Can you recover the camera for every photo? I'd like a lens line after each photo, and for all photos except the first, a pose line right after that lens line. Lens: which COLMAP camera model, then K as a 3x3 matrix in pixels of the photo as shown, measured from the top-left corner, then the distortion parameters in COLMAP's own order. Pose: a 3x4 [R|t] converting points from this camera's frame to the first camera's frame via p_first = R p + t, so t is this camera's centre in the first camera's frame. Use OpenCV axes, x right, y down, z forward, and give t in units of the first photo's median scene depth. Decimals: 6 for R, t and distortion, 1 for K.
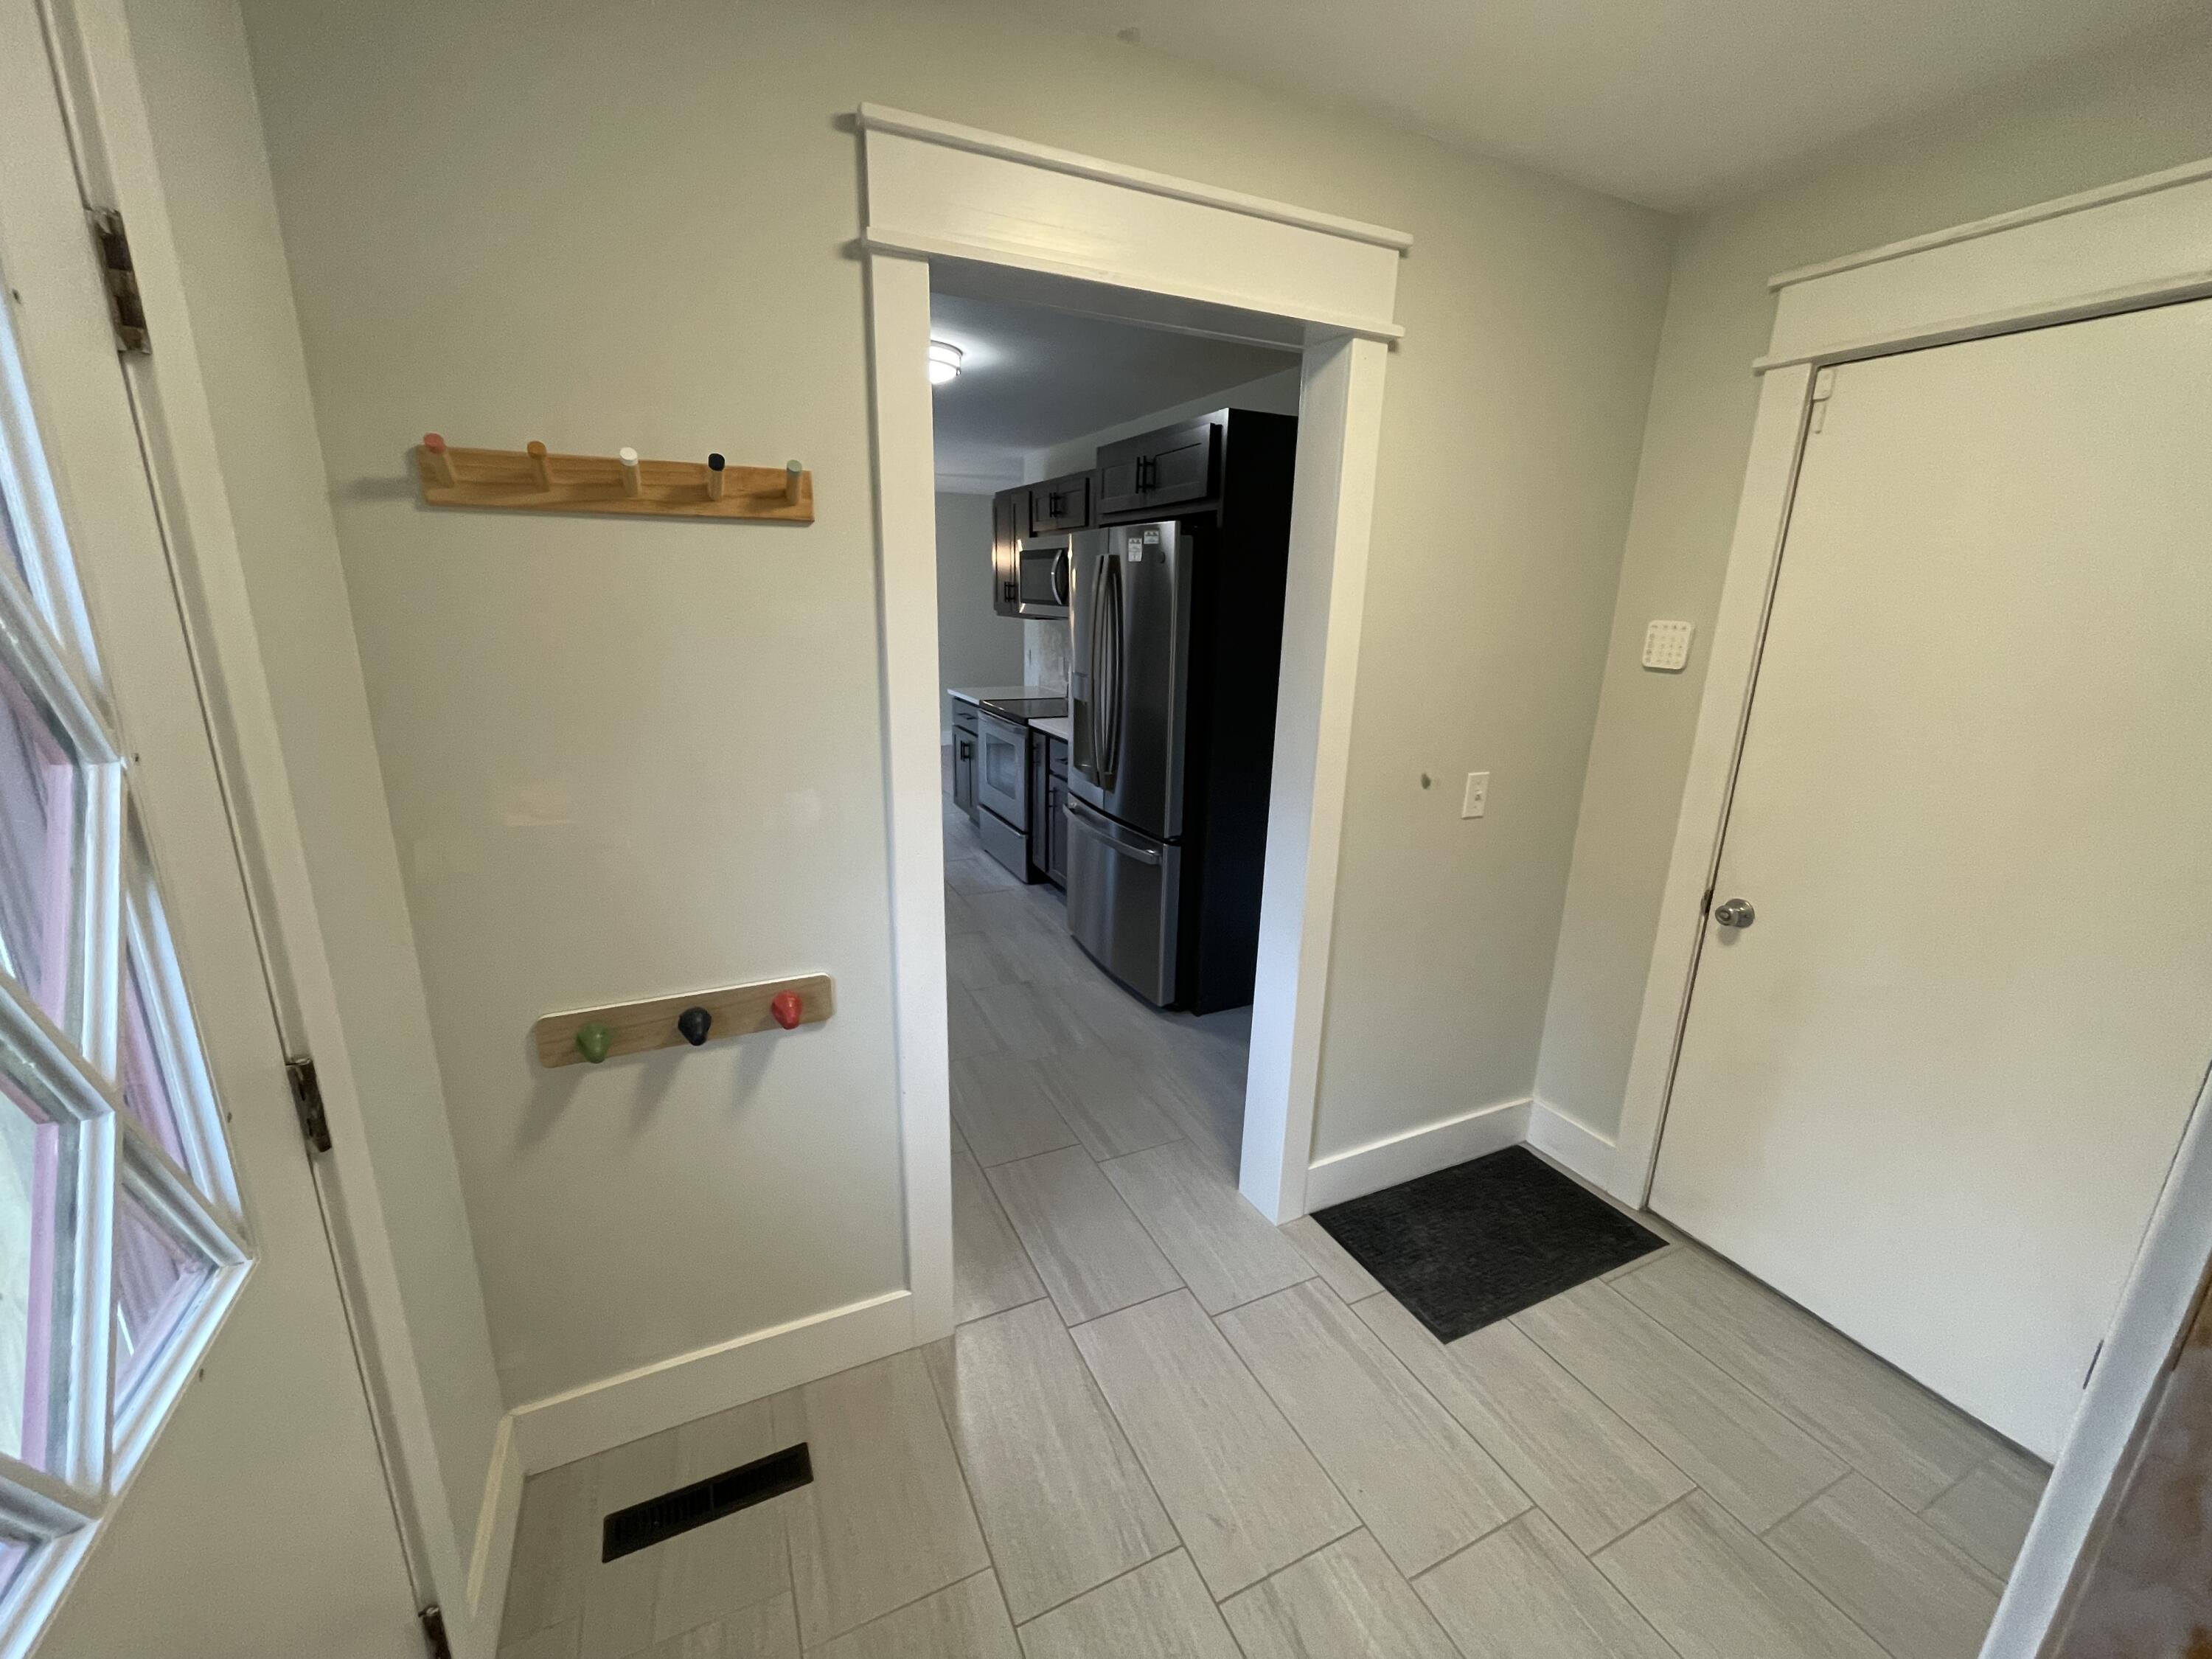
lens RADIAL K [[894.8, 0, 1102.9], [0, 894.8, 825.4], [0, 0, 1]] dist [-0.002120, -0.000091]
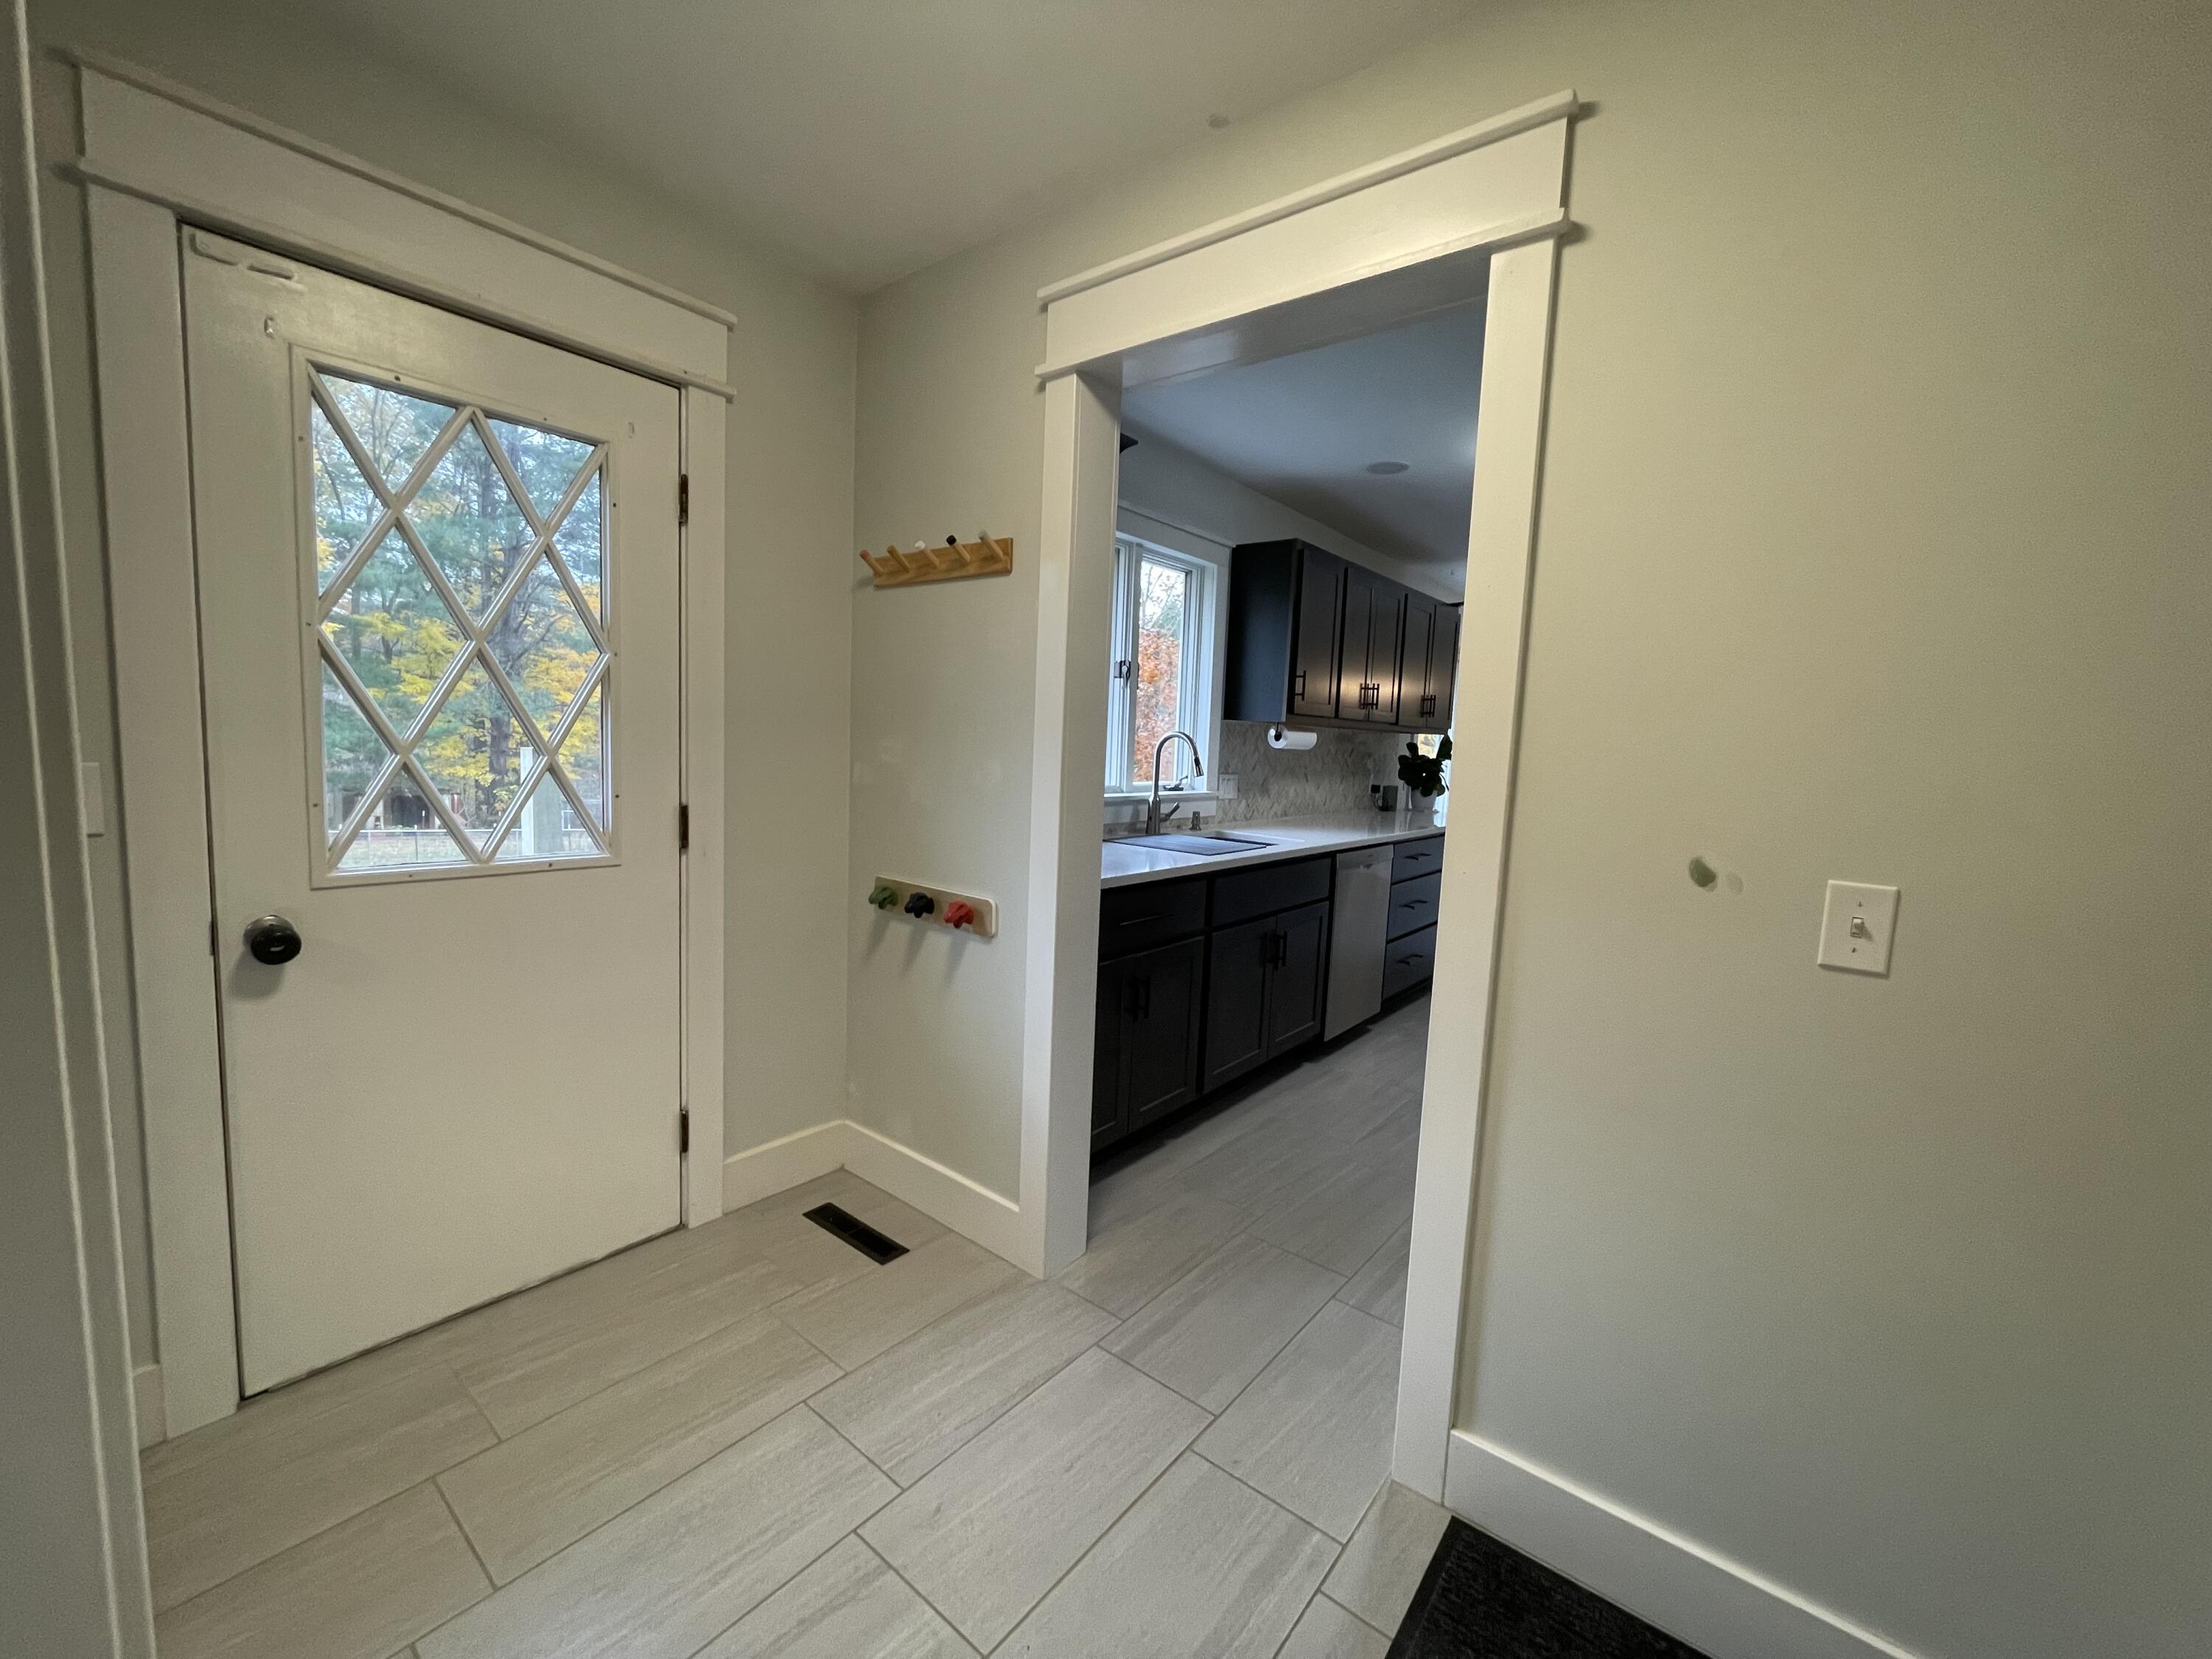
lens RADIAL K [[894.8, 0, 1102.9], [0, 894.8, 825.4], [0, 0, 1]] dist [-0.002120, -0.000091]
pose [[0.431868, 0.086290, -0.897799, 0.466083], [-0.264748, 0.963692, -0.034728, 0.029347], [0.862206, 0.252688, 0.439033, 0.258159]]
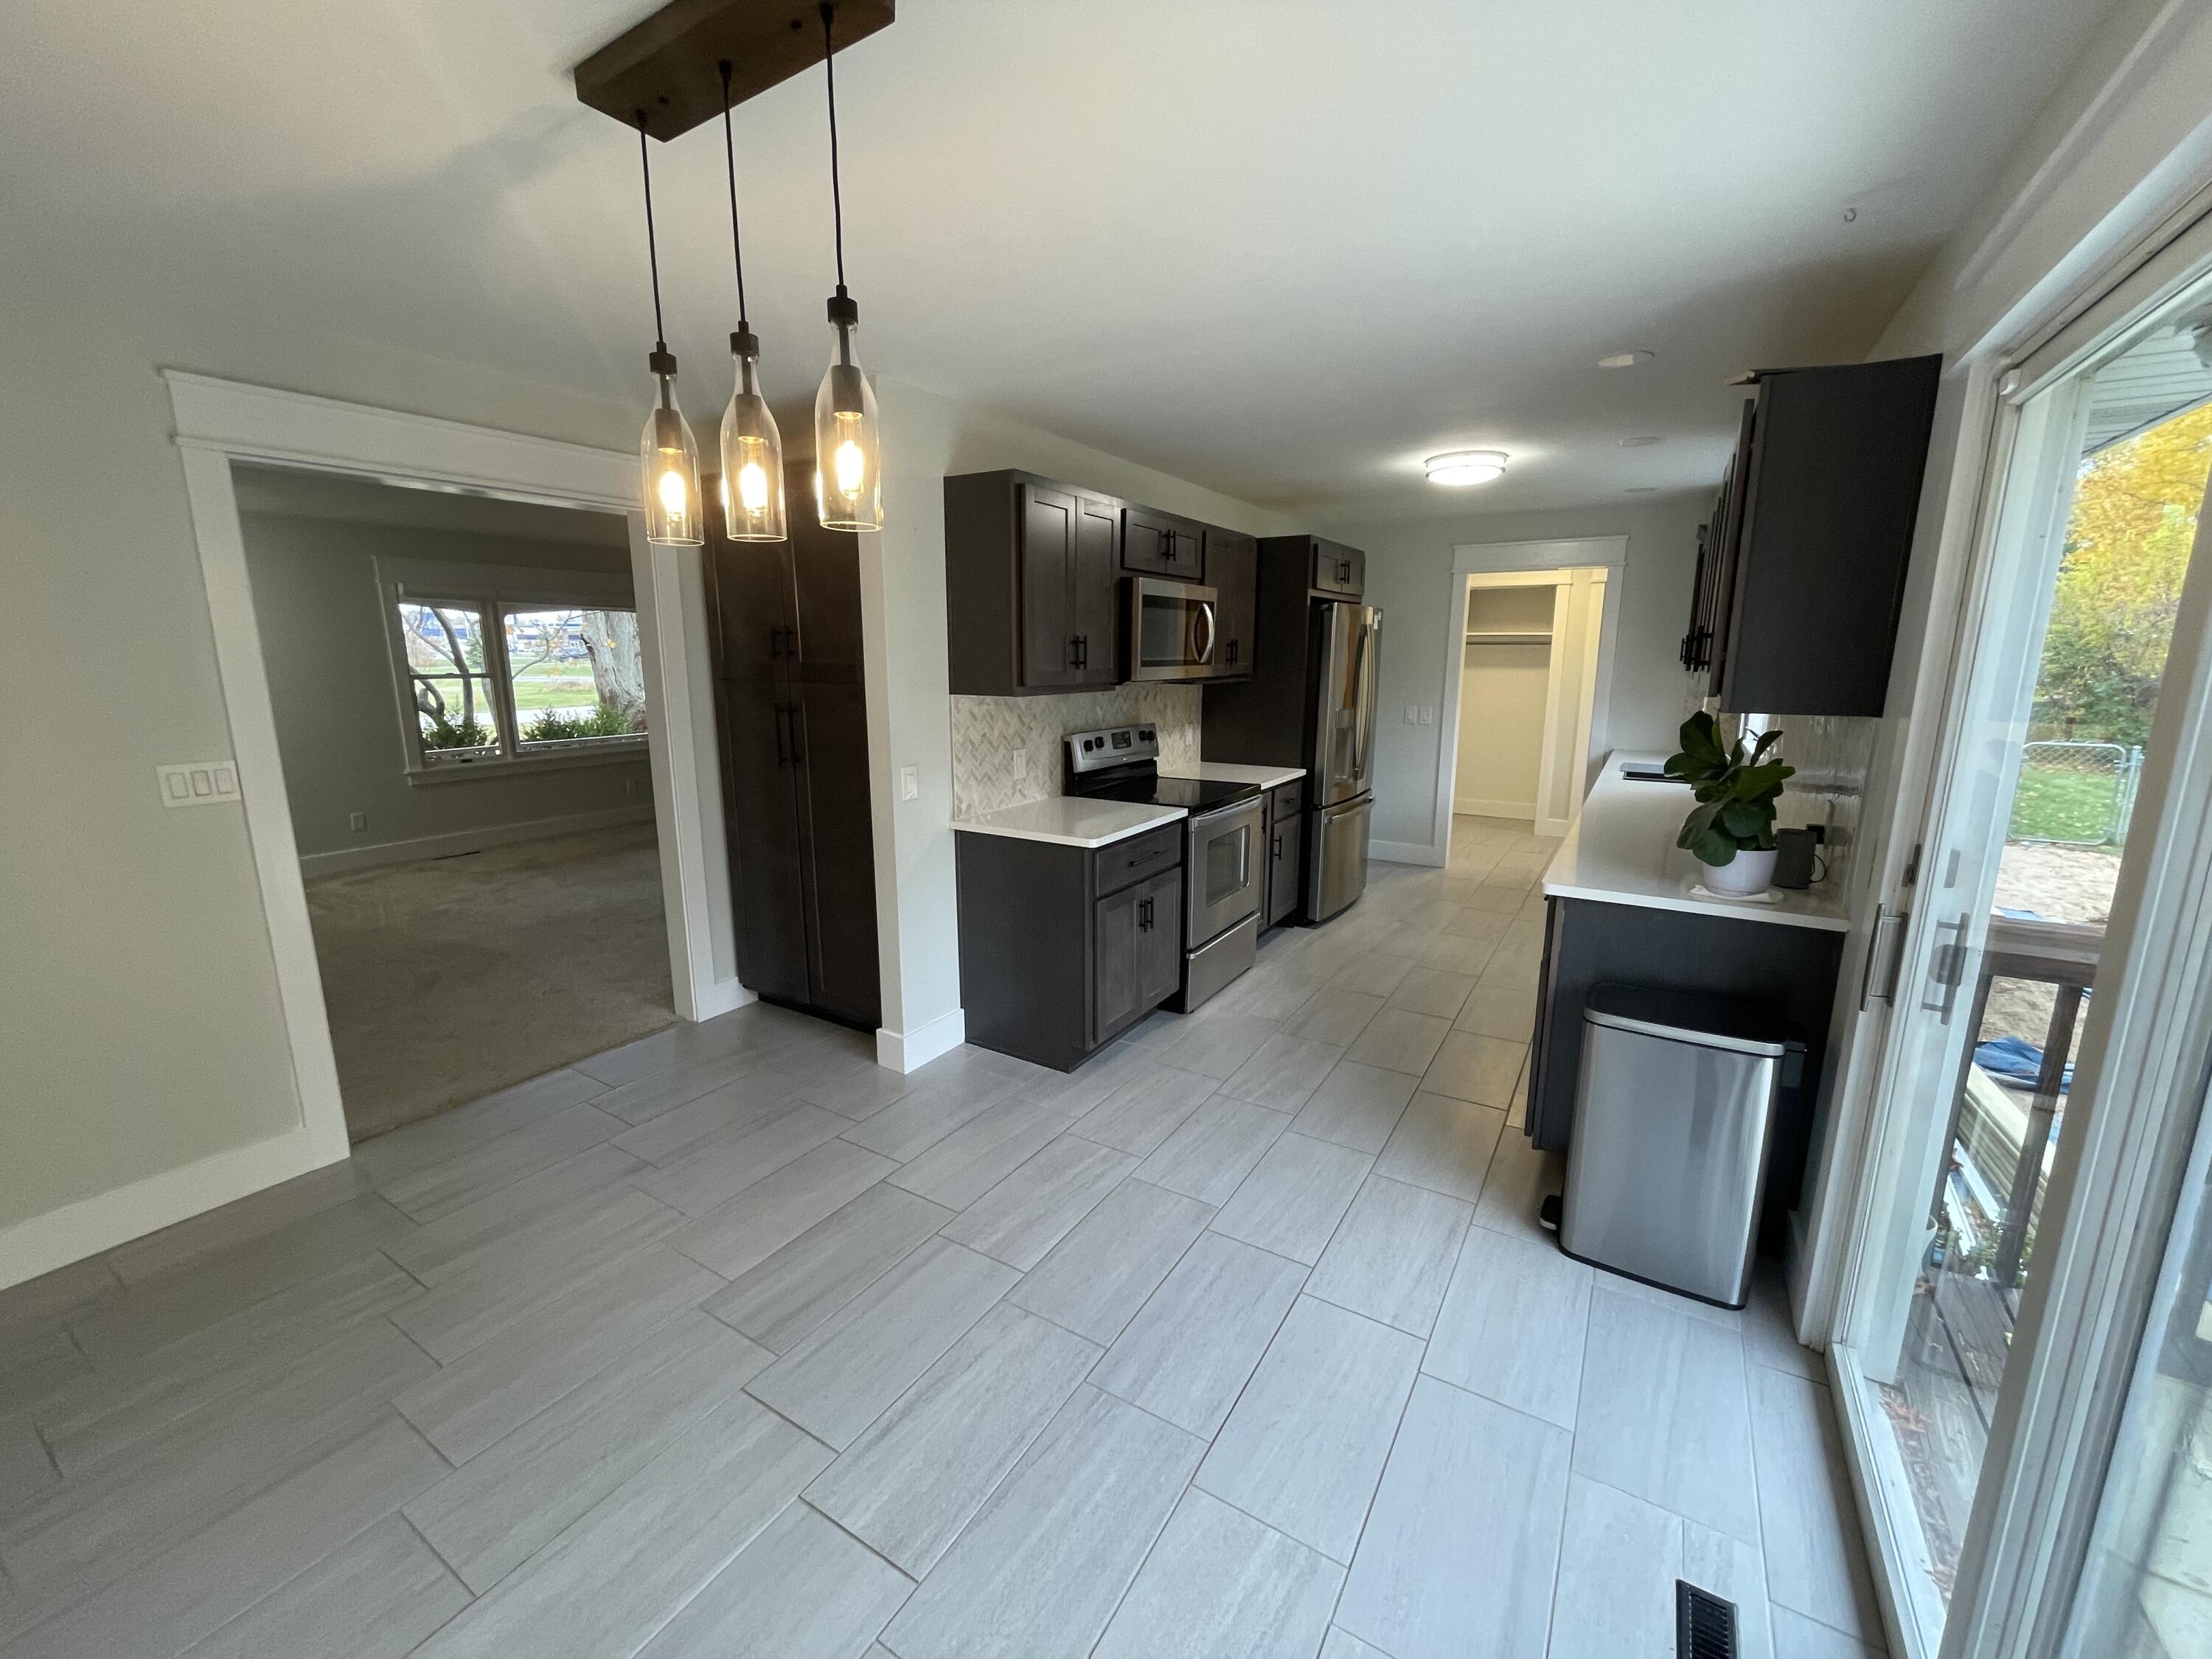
lens RADIAL K [[895.5, 0, 1104.2], [0, 895.5, 828.6], [0, 0, 1]] dist [-0.002906, -0.000579]
pose [[-0.538549, -0.183596, 0.822349, -1.074721], [0.206602, 0.917406, 0.340121, -0.596376], [-0.816873, 0.353070, -0.456136, 2.193929]]
